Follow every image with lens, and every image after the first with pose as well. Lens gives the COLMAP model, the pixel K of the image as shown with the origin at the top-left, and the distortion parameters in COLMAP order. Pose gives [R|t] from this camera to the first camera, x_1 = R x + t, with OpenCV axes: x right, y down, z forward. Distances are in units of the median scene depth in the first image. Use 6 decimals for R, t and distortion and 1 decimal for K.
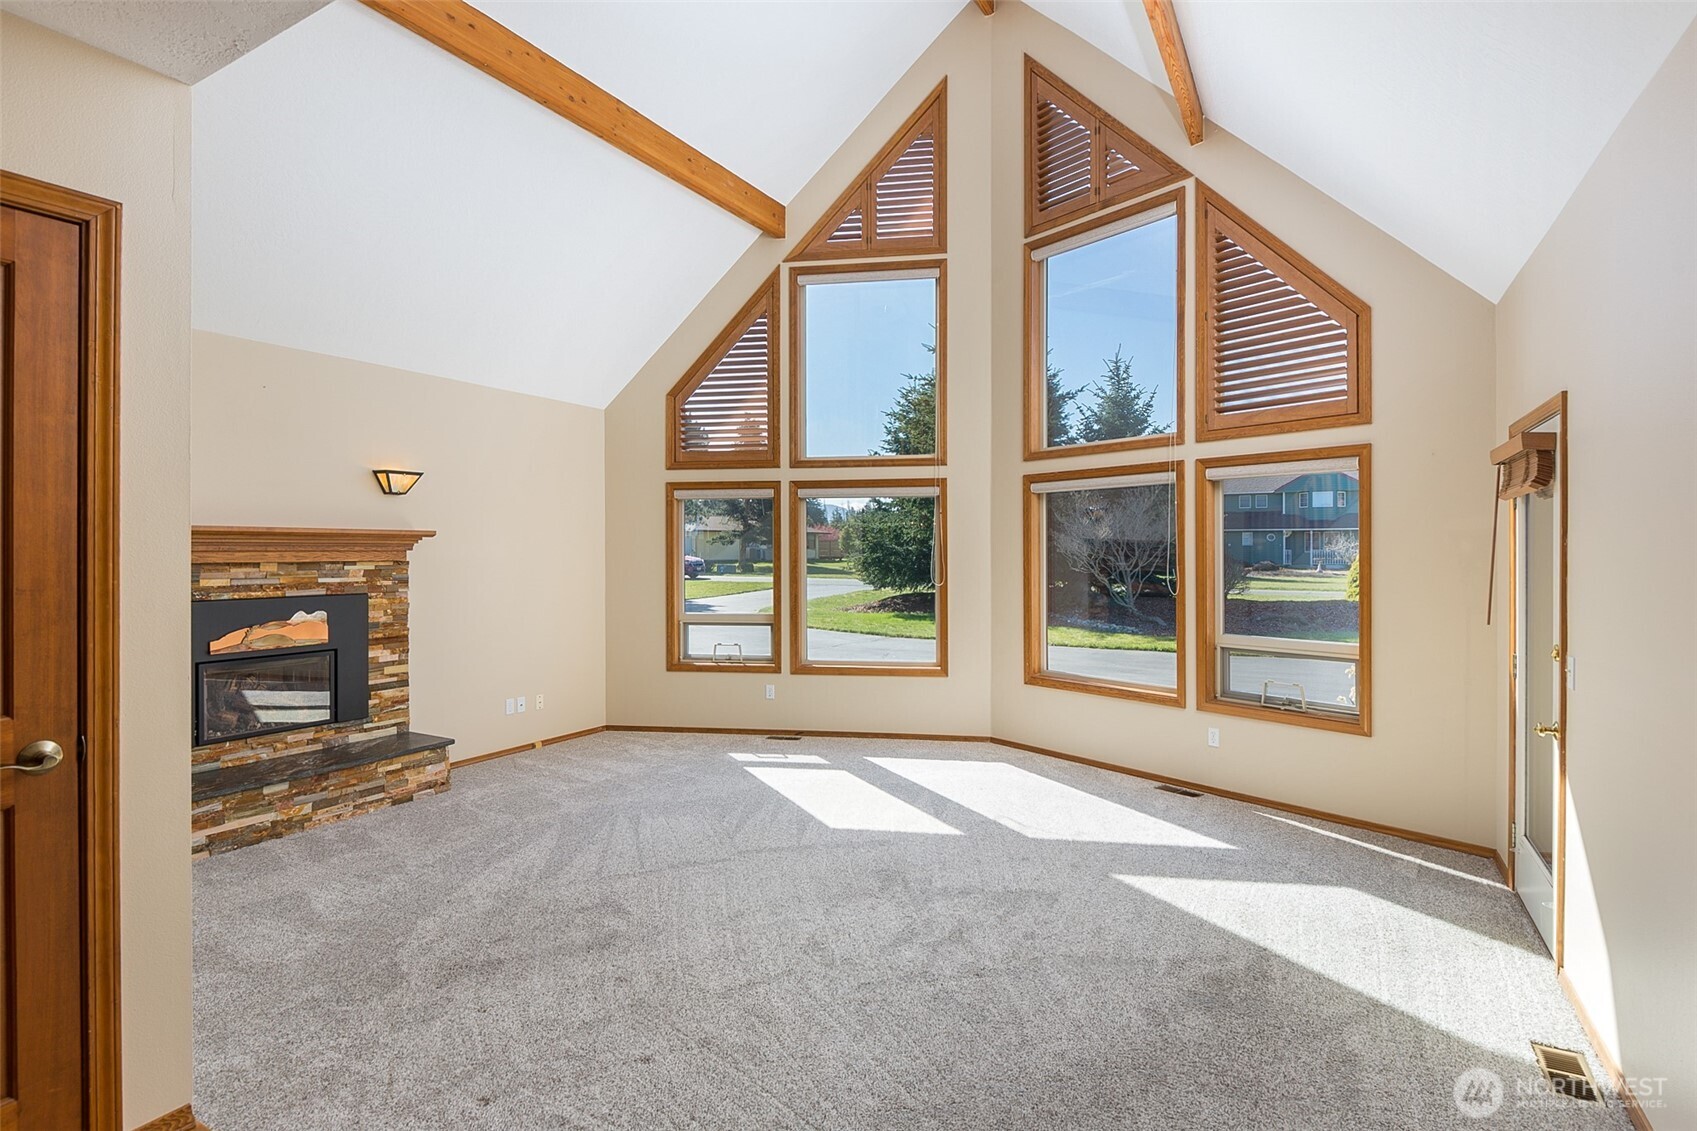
lens RADIAL K [[817.1, 0, 851.2], [0, 817.1, 545.6], [0, 0, 1]] dist [0.025115, -0.028998]
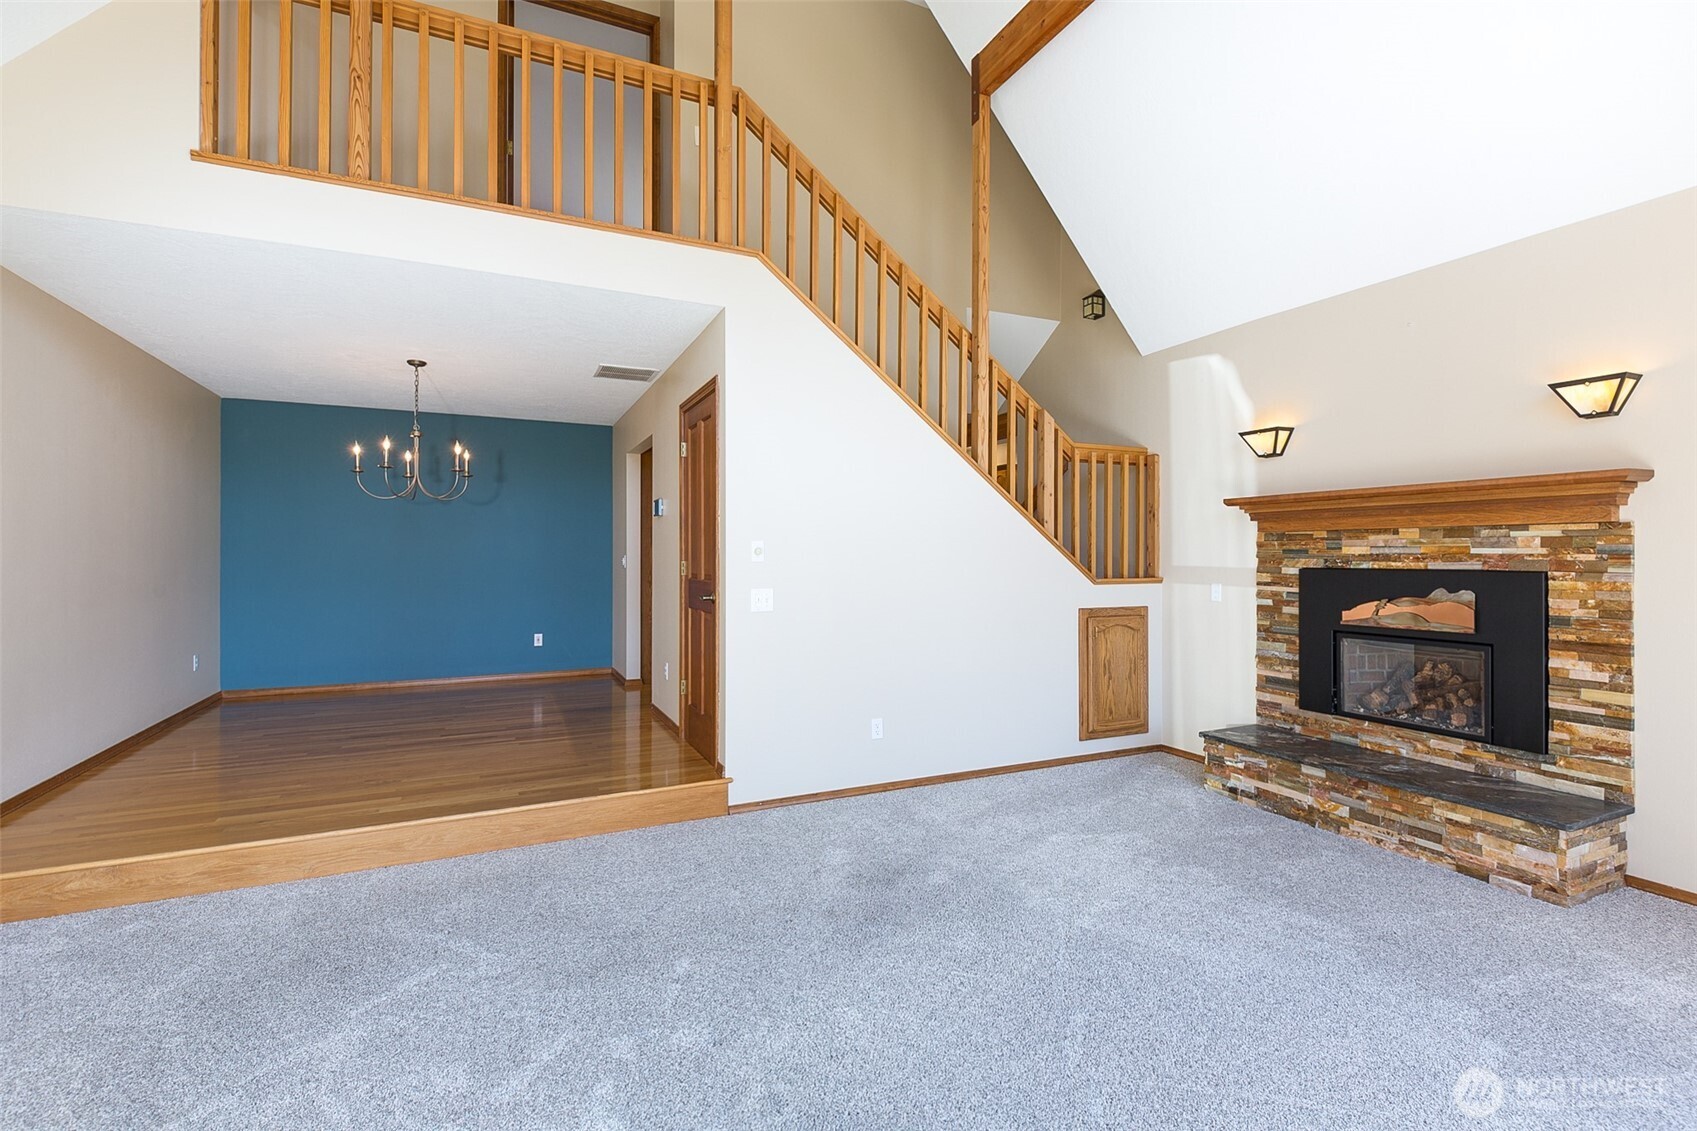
lens RADIAL K [[762.0, 0, 854.4], [0, 762.0, 556.0], [0, 0, 1]] dist [-0.003471, -0.000934]
pose [[-0.559427, 0.004352, -0.828868, 0.245534], [0.007095, 0.999975, 0.000461, 0.040588], [0.828849, -0.005623, -0.559444, 0.871767]]
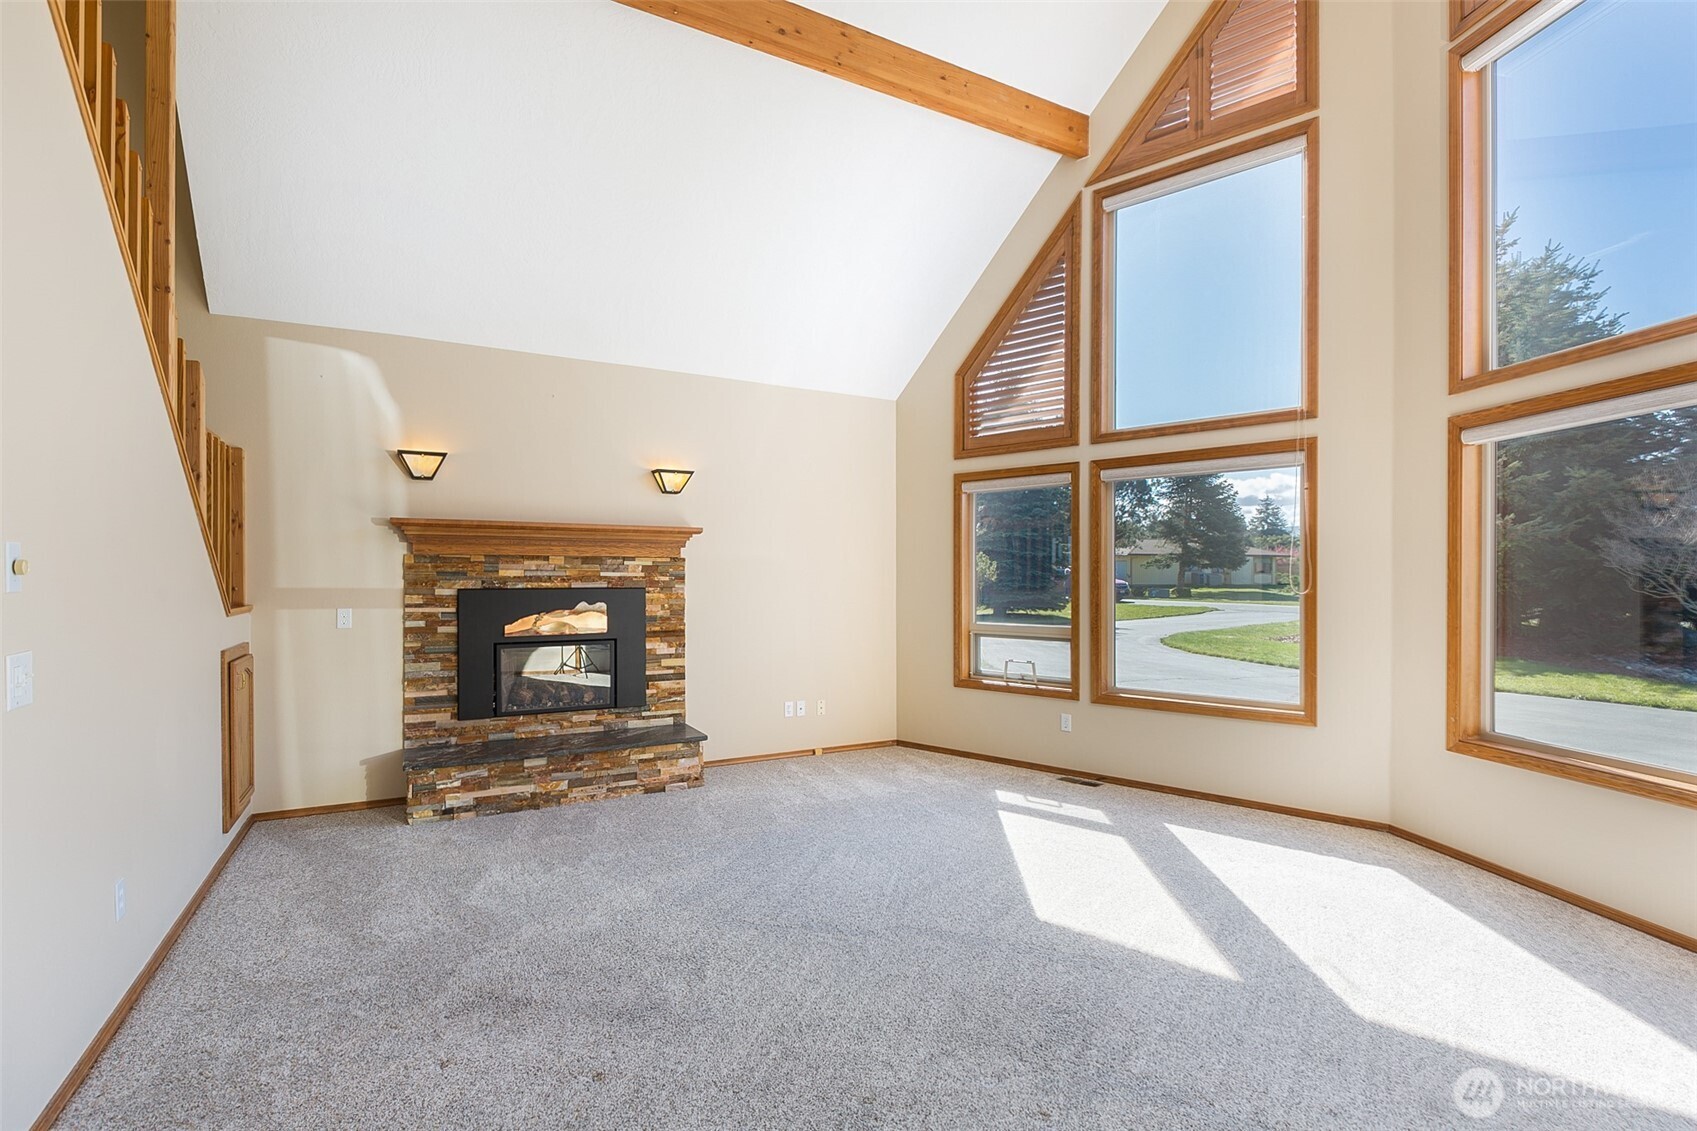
lens RADIAL K [[783.4, 0, 847.5], [0, 783.4, 579.7], [0, 0, 1]] dist [0.026348, -0.023439]
pose [[0.852901, 0.006739, -0.522028, 0.154539], [-0.001492, 0.999944, 0.010471, 0.036524], [0.522070, -0.008152, 0.852864, 0.277415]]
